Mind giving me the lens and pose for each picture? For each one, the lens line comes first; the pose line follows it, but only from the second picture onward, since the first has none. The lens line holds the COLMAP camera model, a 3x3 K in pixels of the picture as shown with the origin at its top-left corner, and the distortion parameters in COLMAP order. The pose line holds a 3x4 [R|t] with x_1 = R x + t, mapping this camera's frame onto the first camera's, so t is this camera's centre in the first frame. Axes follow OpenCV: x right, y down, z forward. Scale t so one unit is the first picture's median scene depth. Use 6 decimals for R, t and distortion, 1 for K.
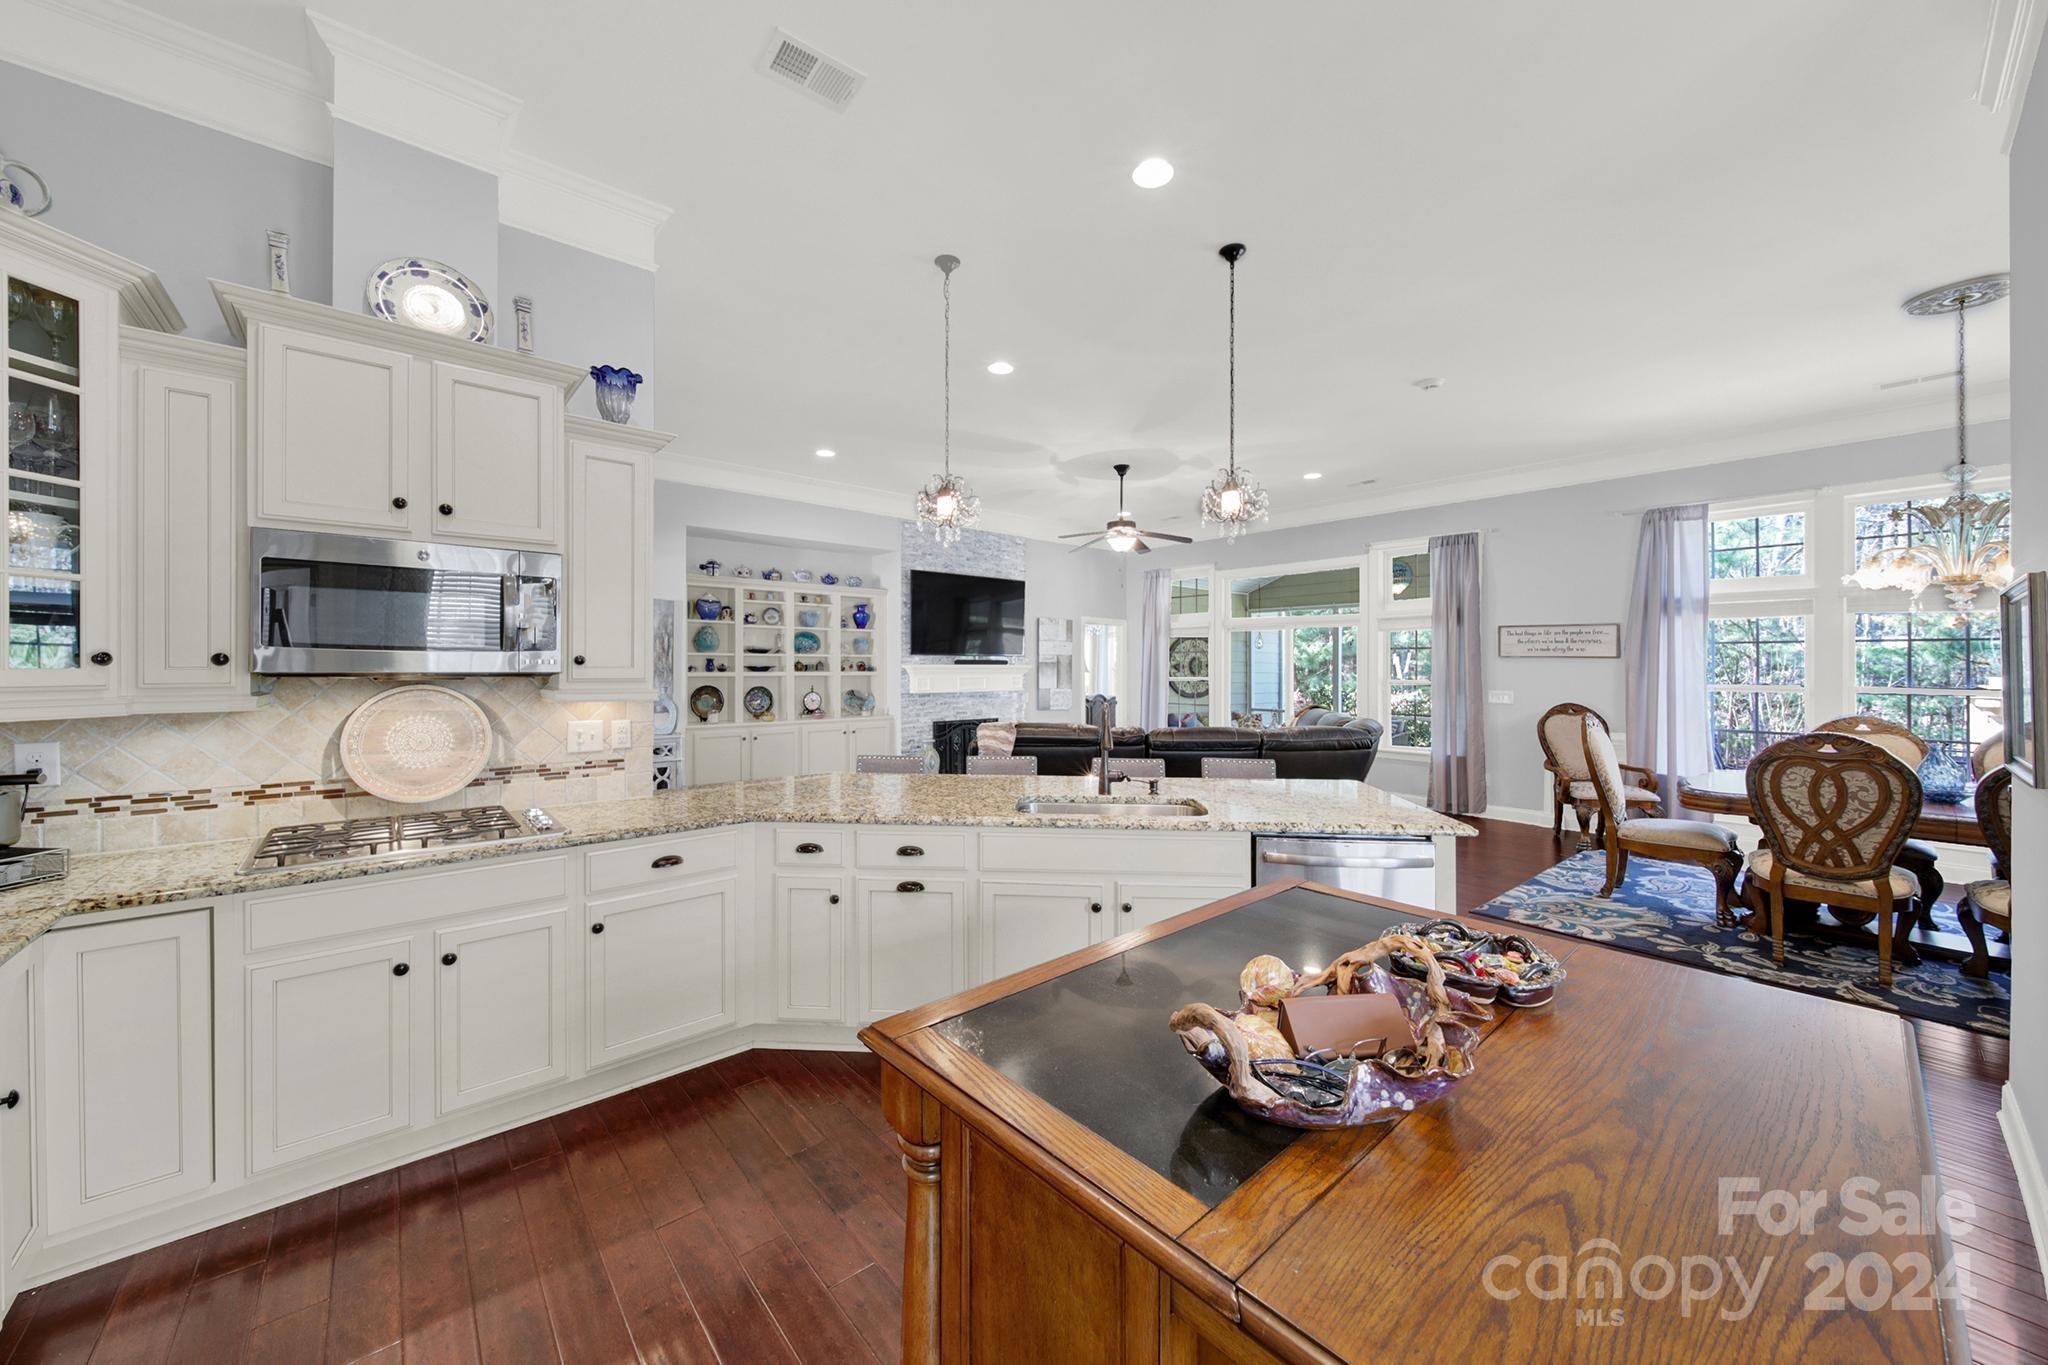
lens RADIAL K [[736.8, 0, 1011.4], [0, 736.8, 665.5], [0, 0, 1]] dist [0.000926, -0.000826]
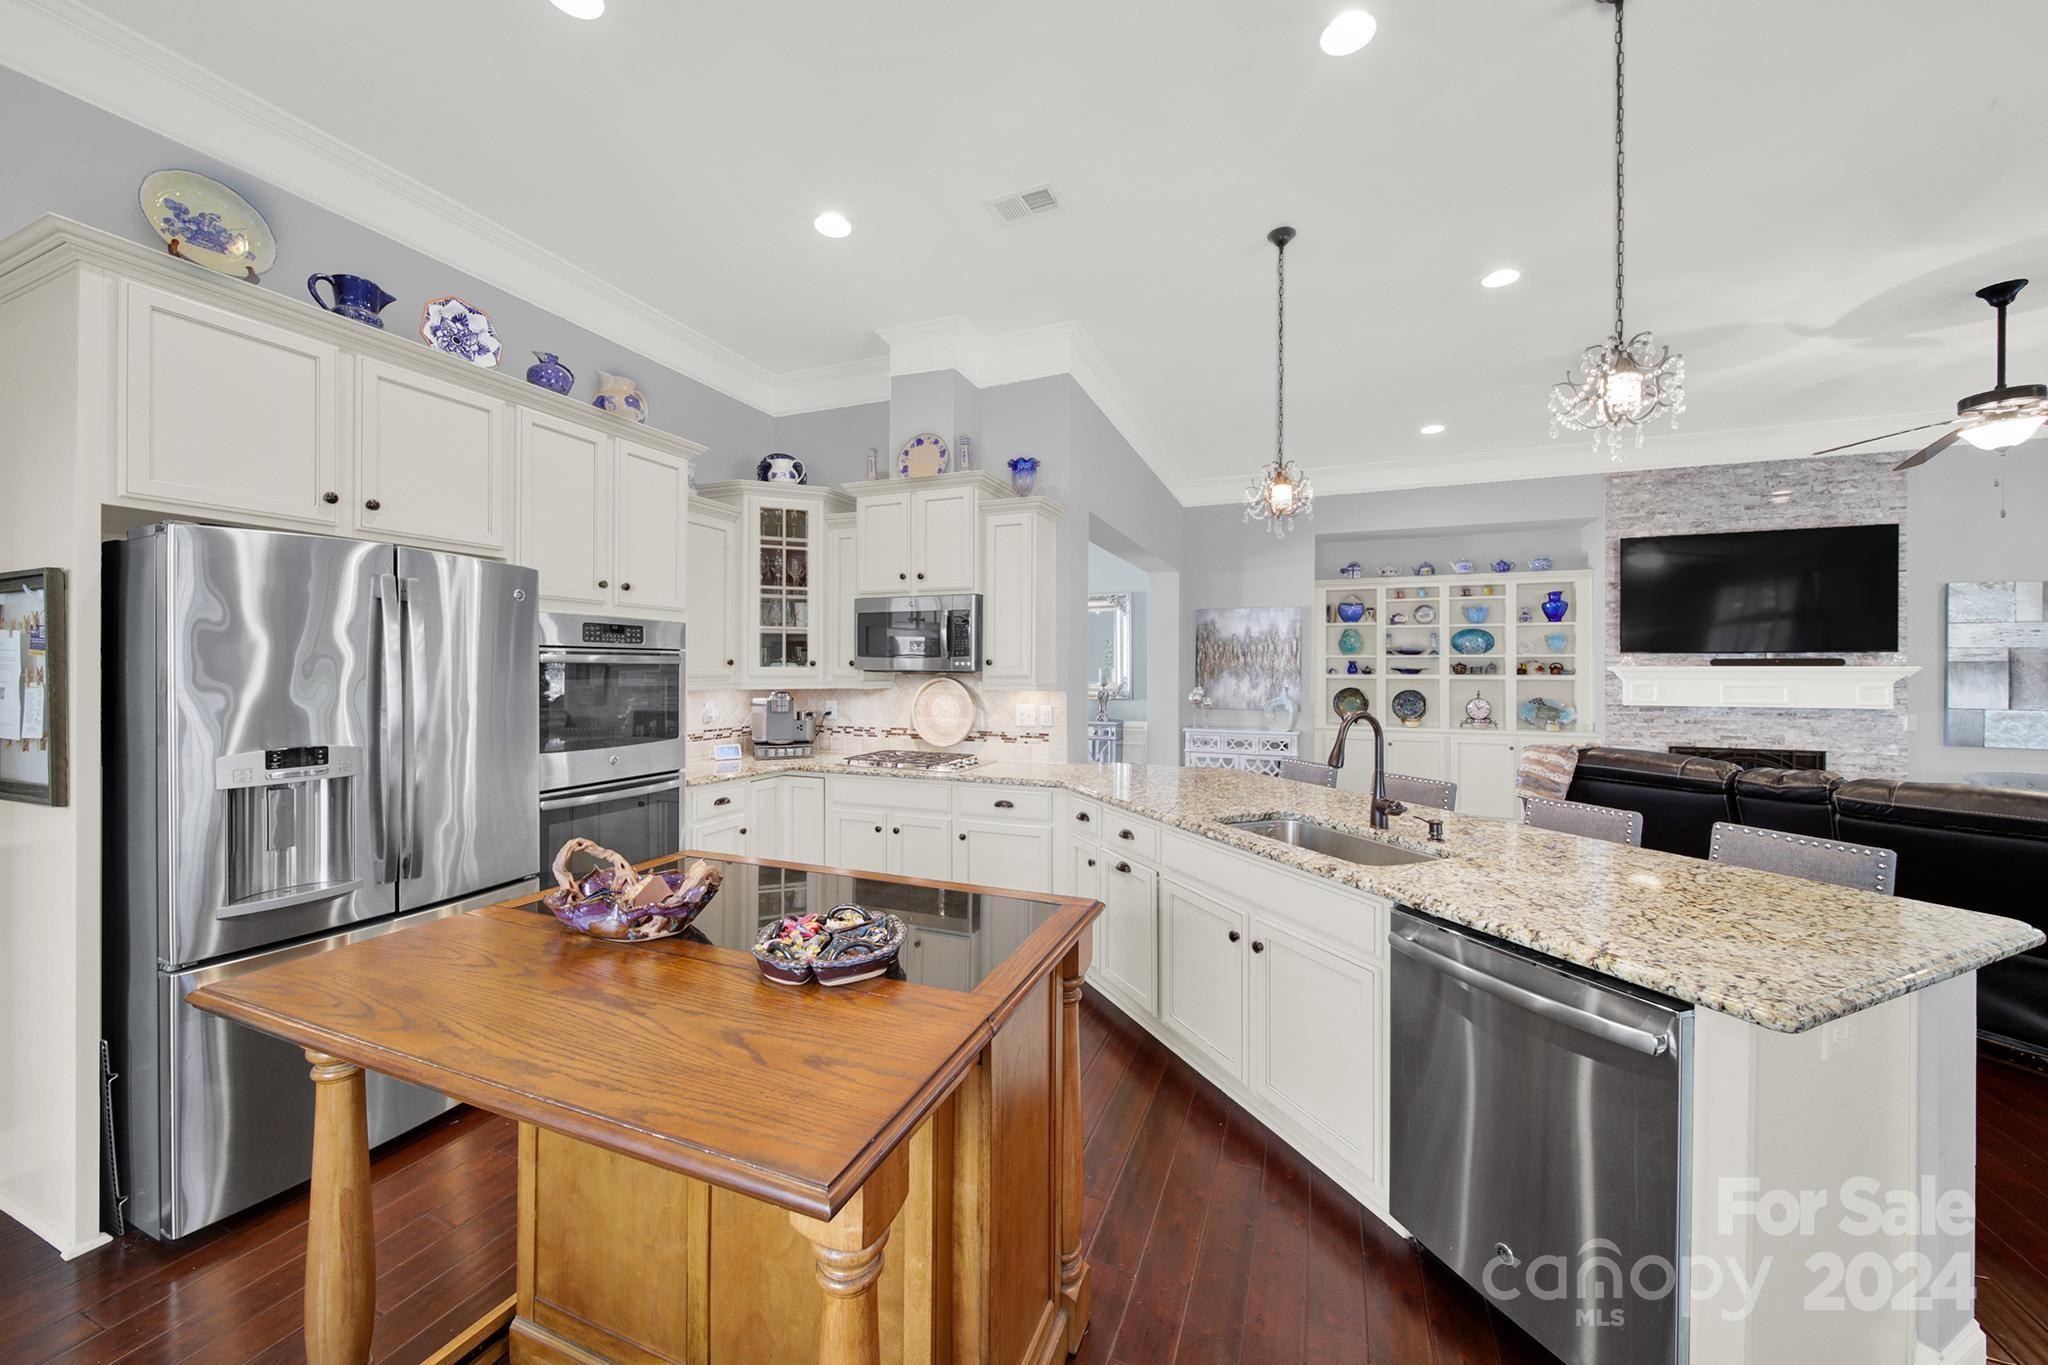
lens RADIAL K [[736.8, 0, 1021.1], [0, 736.8, 670.6], [0, 0, 1]] dist [0.000926, -0.000826]
pose [[0.458141, 0.001396, -0.888879, 0.283407], [-0.000154, 0.999999, 0.001491, 0.002568], [0.888880, -0.000546, 0.458140, 0.134313]]
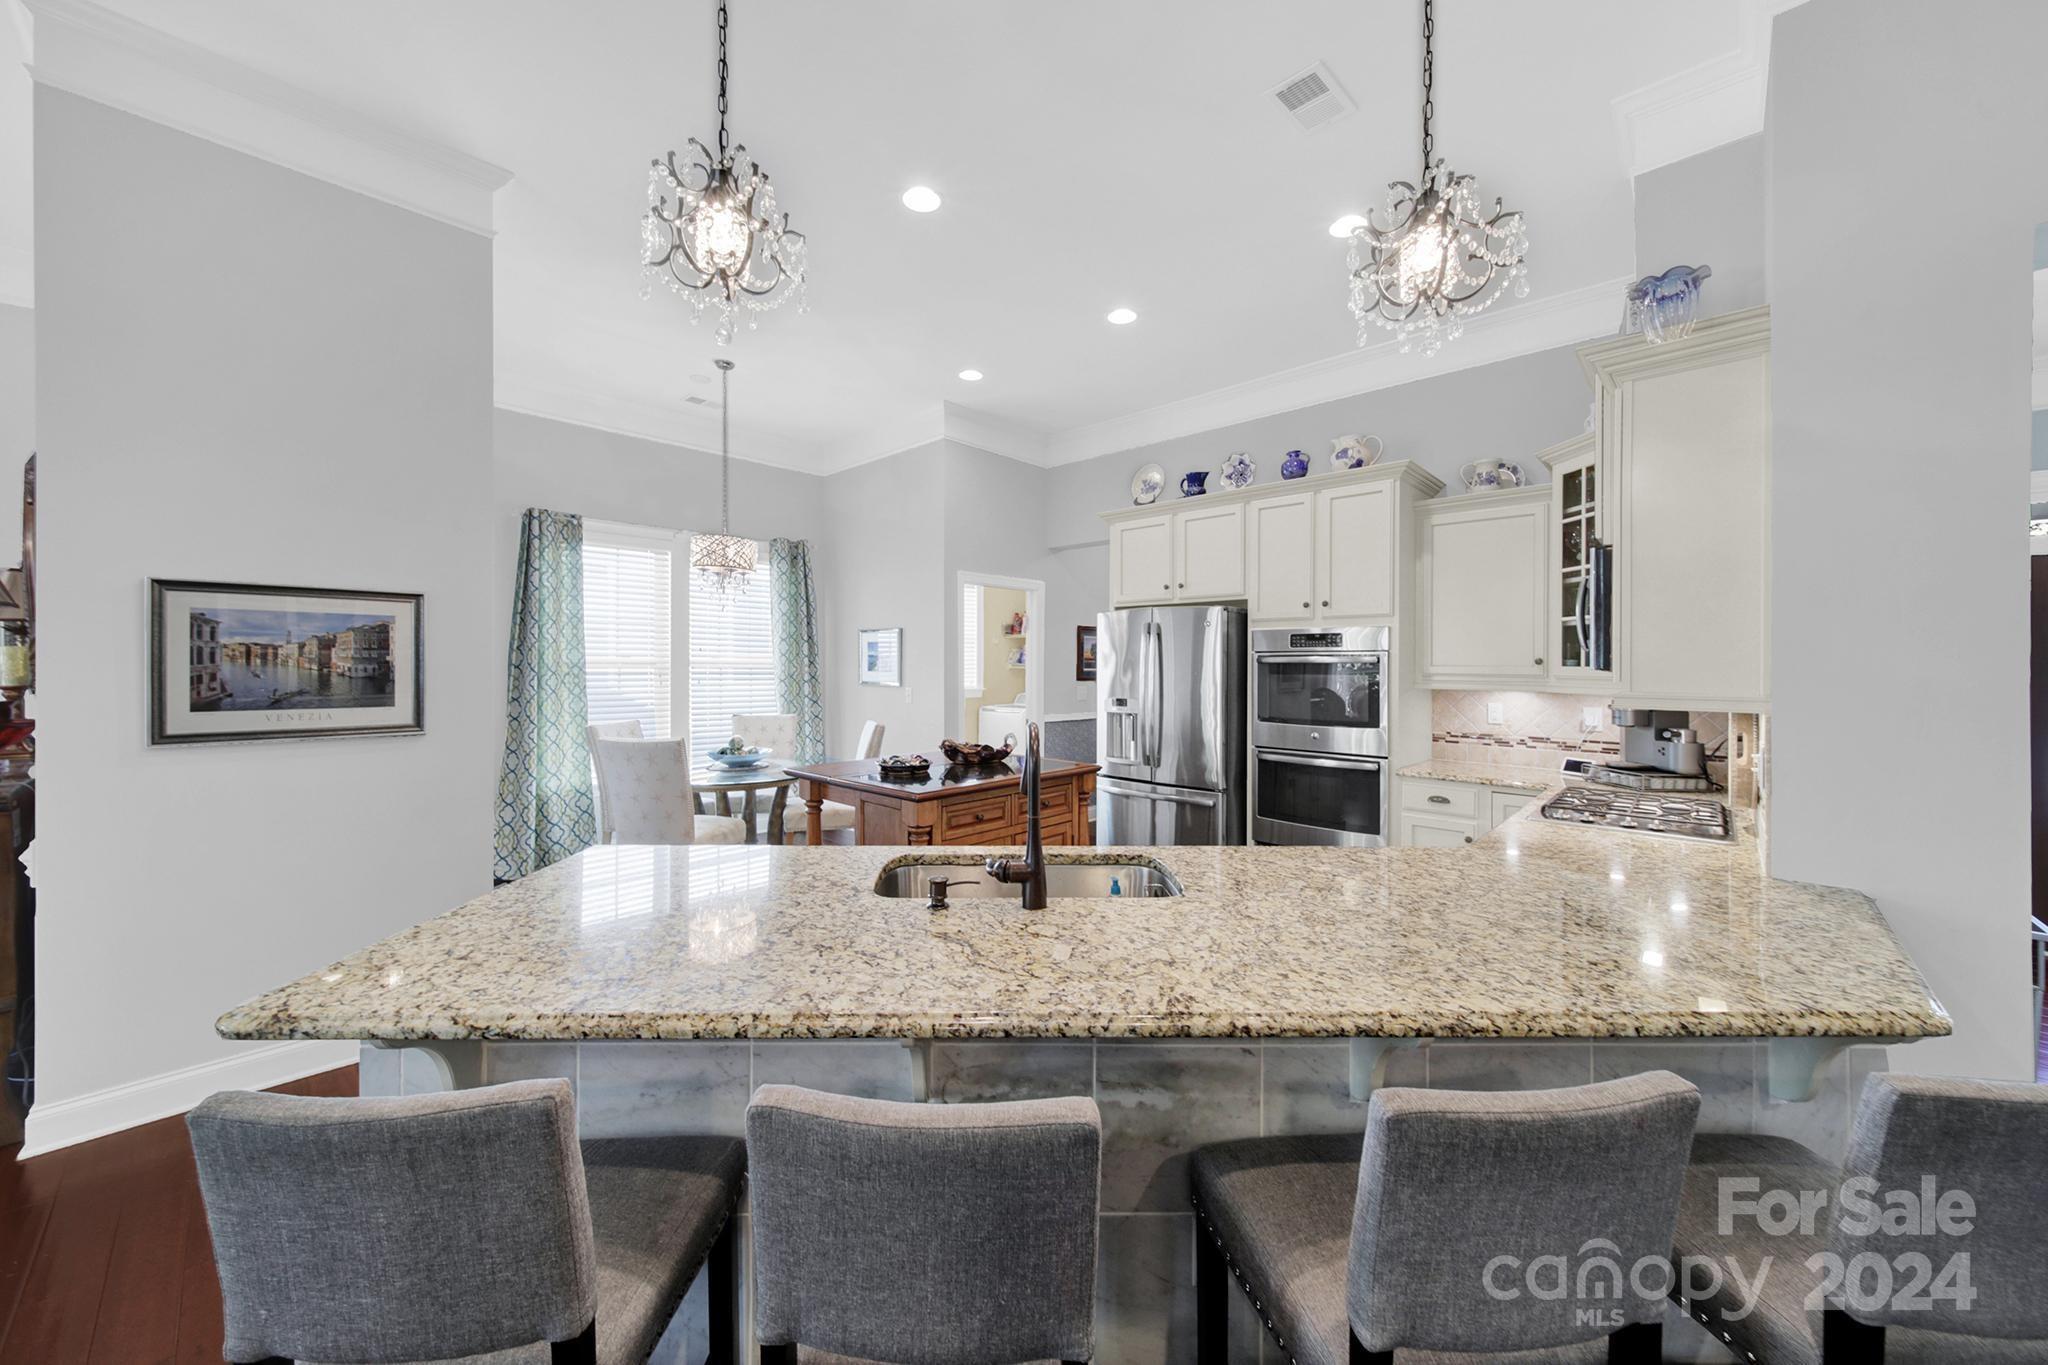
lens RADIAL K [[736.8, 0, 1011.6], [0, 736.8, 666.9], [0, 0, 1]] dist [0.000926, -0.000826]
pose [[-0.994906, -0.008739, -0.100430, 0.084624], [-0.008565, 0.999961, -0.002165, 0.005013], [0.100445, -0.001294, -0.994942, 0.658855]]
